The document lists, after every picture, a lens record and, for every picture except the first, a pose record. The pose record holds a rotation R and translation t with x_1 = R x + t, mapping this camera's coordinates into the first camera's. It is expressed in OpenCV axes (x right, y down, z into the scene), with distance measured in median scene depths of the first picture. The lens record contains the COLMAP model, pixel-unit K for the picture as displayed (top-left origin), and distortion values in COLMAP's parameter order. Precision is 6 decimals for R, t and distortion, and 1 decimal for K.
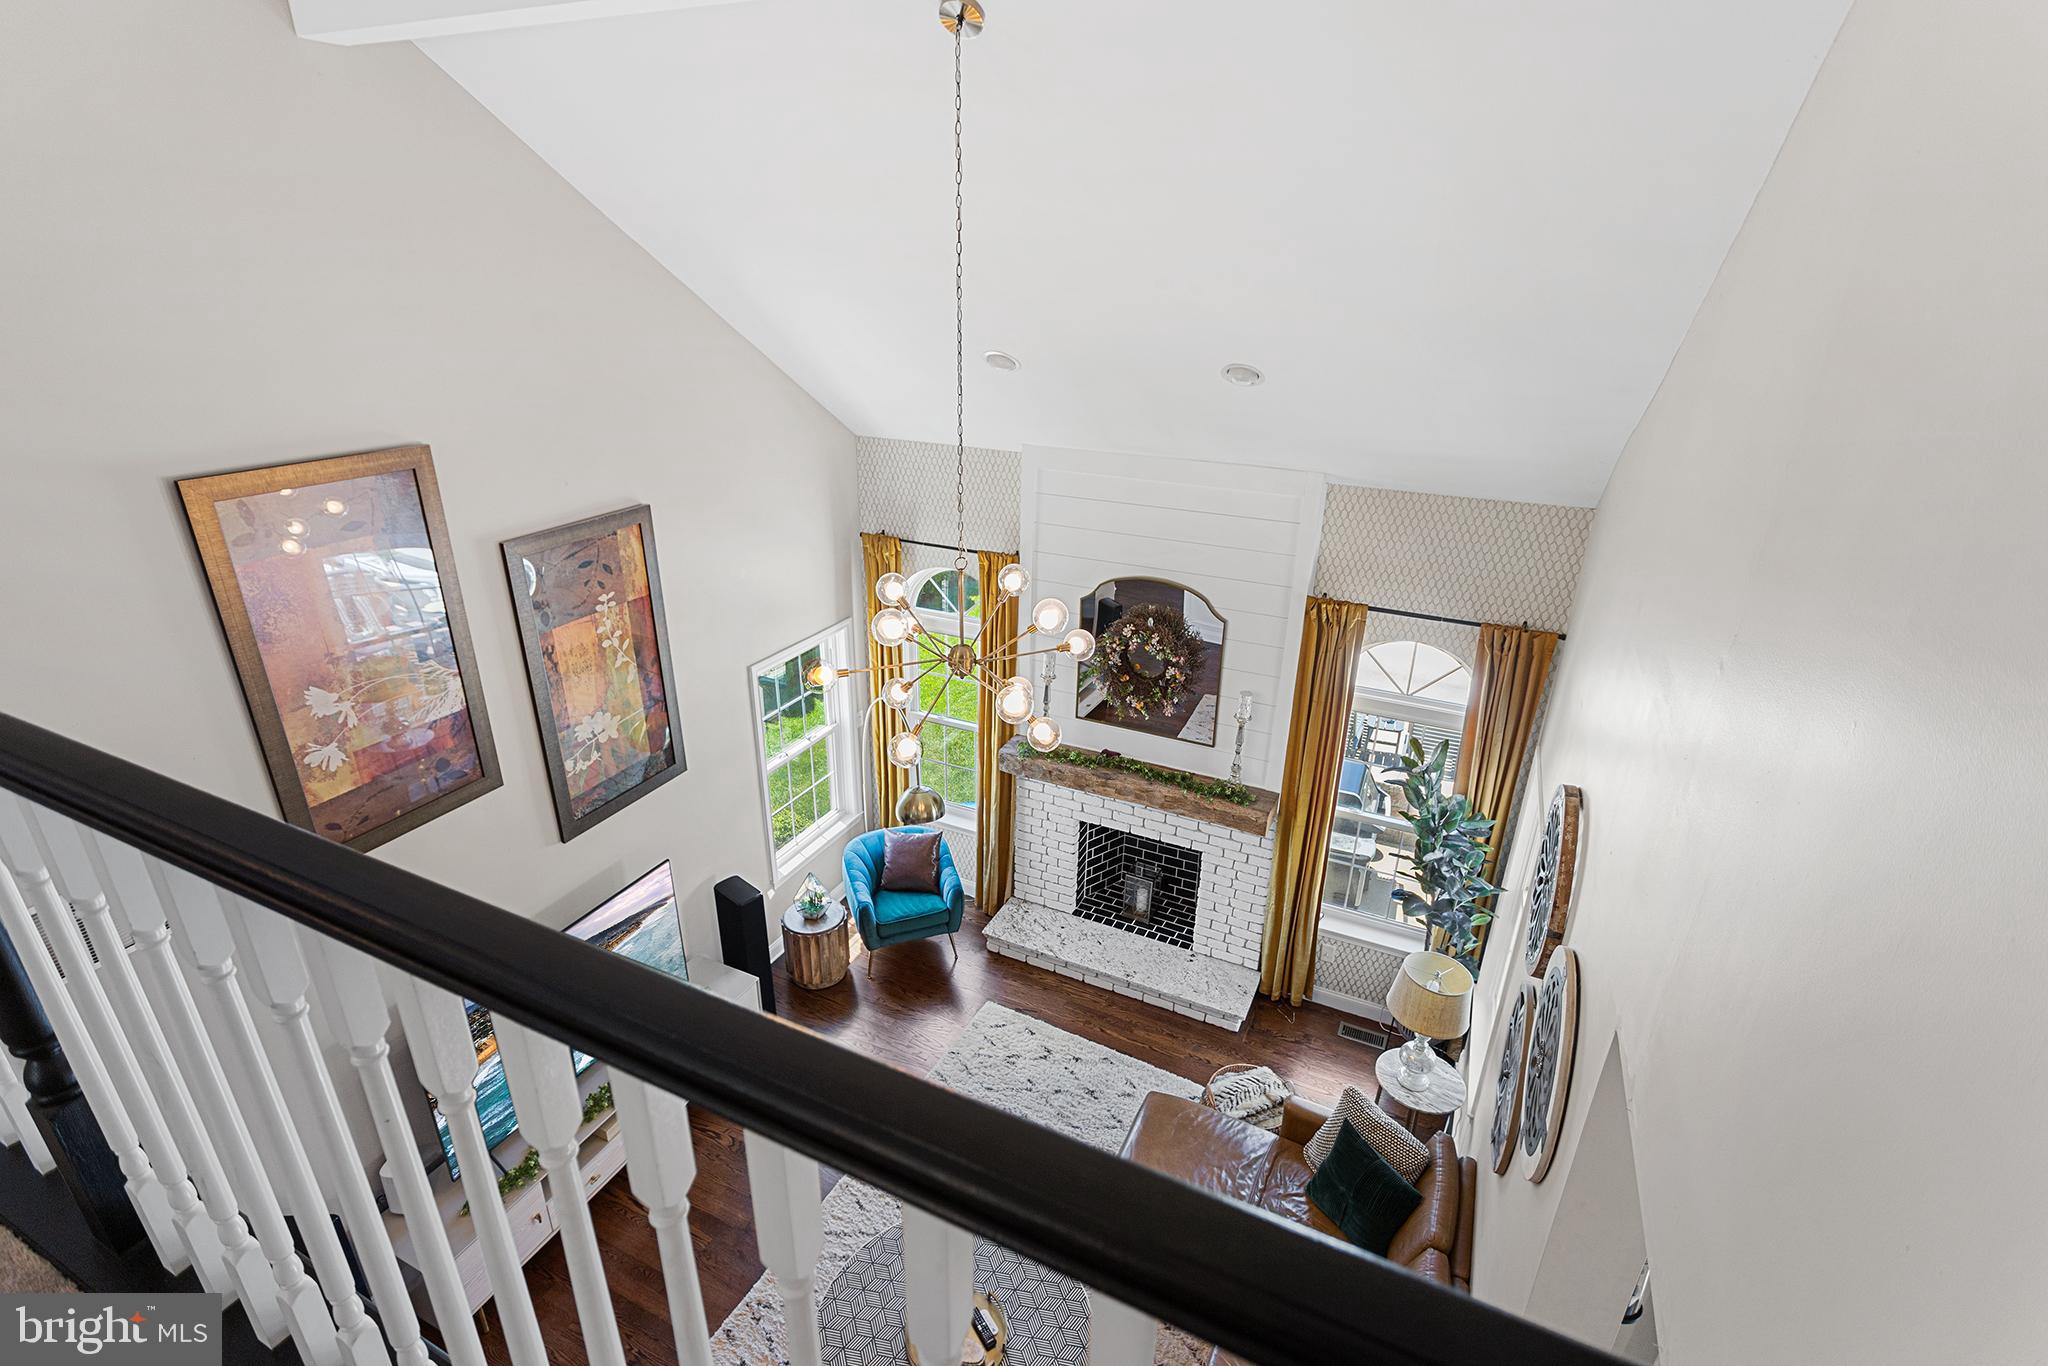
lens RADIAL K [[986.6, 0, 1015.6], [0, 986.6, 671.9], [0, 0, 1]] dist [0.001850, 0.002176]
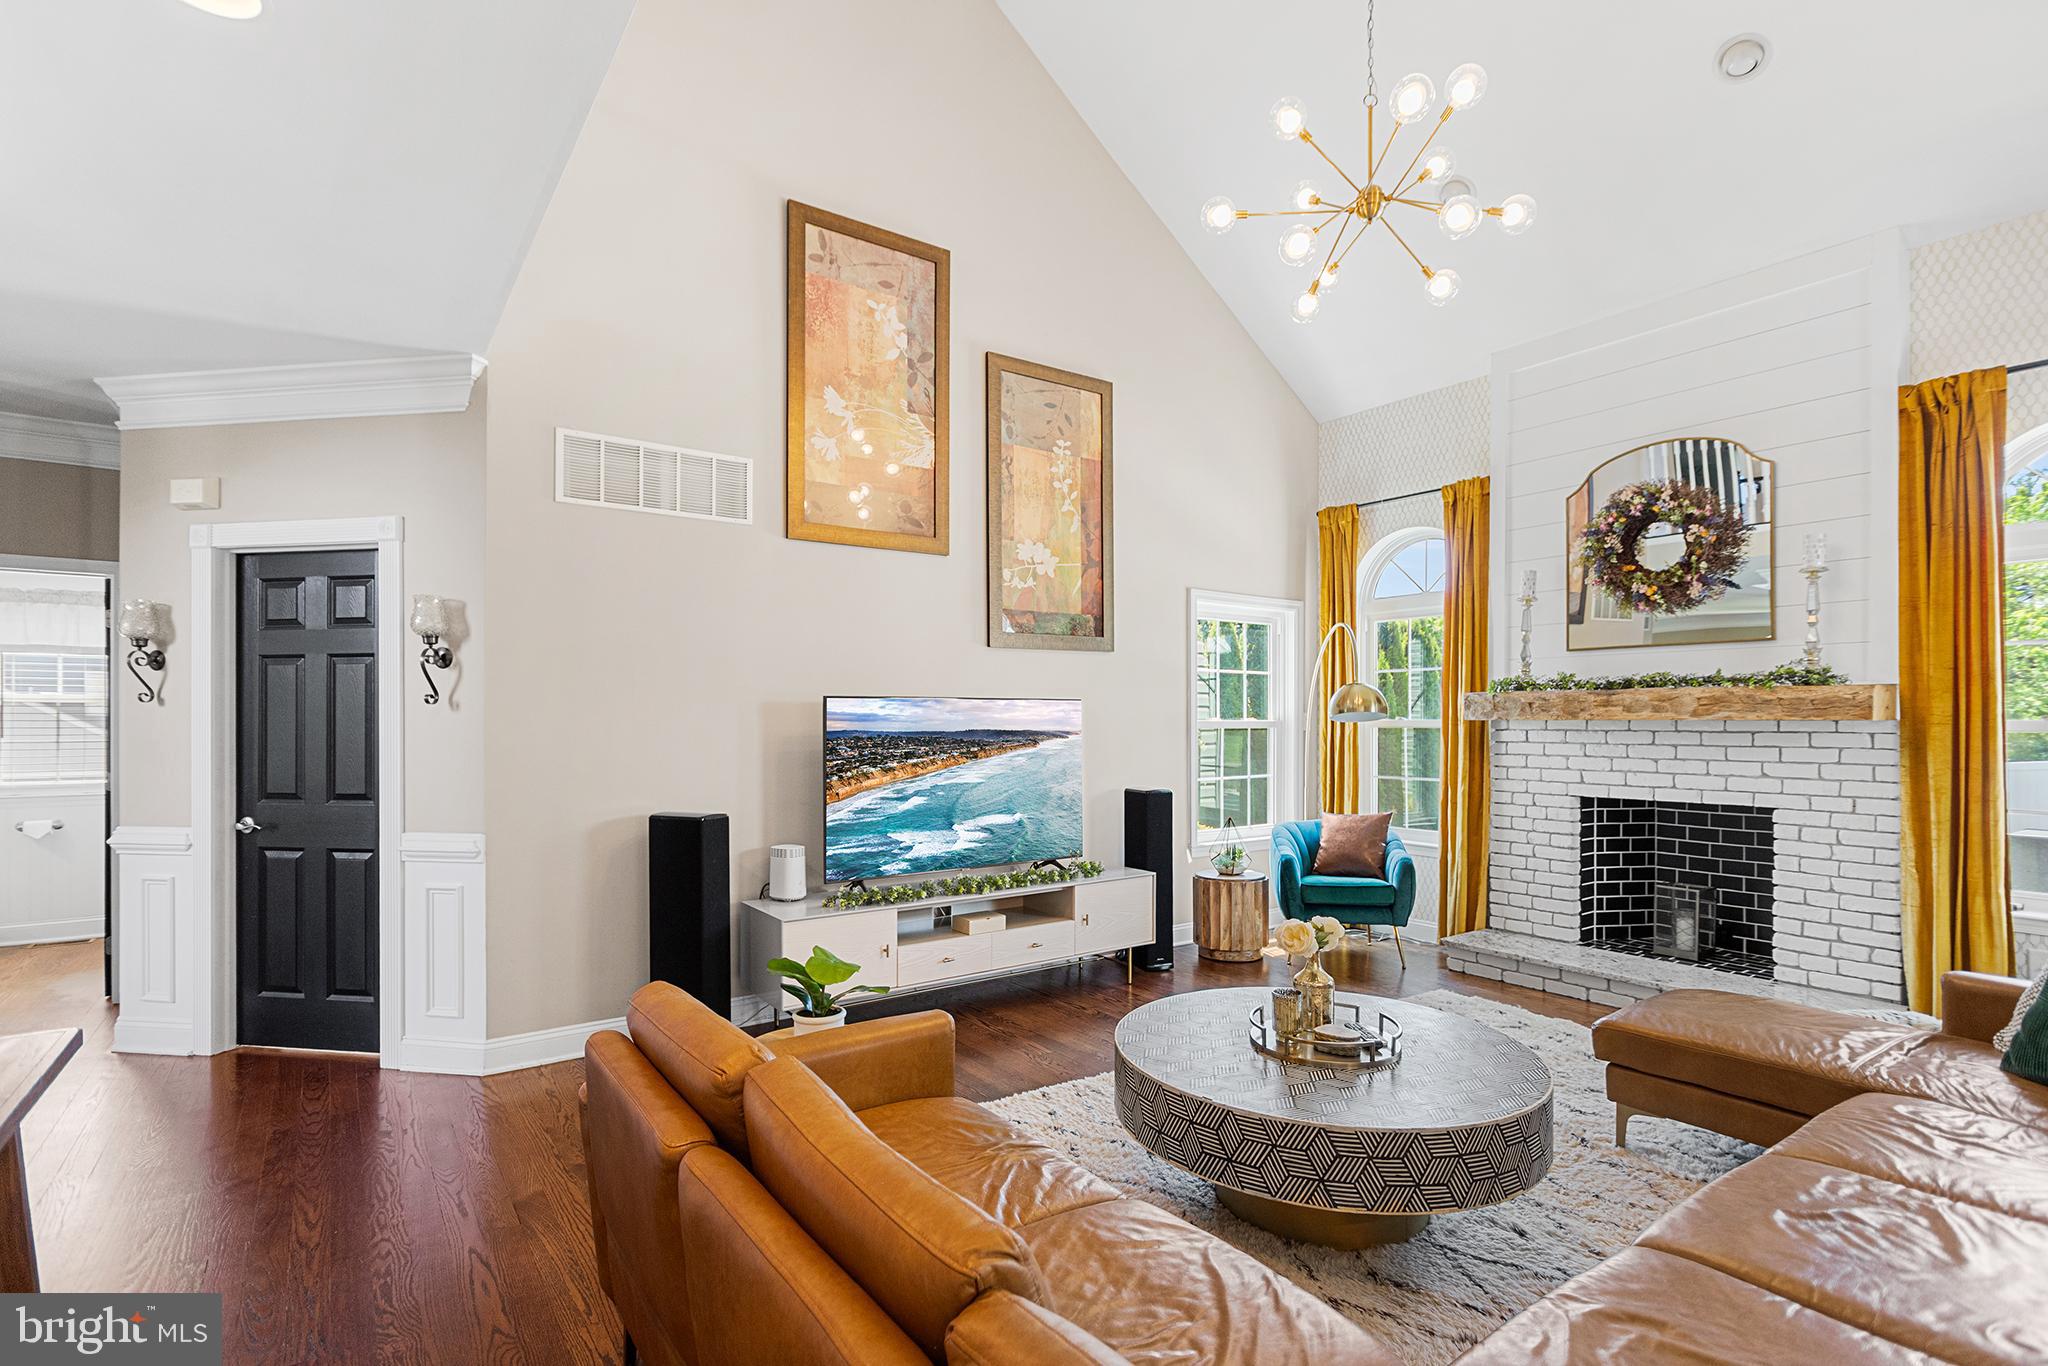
lens RADIAL K [[986.6, 0, 1011.6], [0, 986.6, 709.7], [0, 0, 1]] dist [0.001850, 0.002176]
pose [[0.874659, -0.013913, -0.484539, 0.057721], [-0.180916, 0.917989, -0.352938, 0.492551], [0.449712, 0.396361, 0.800410, 0.161590]]
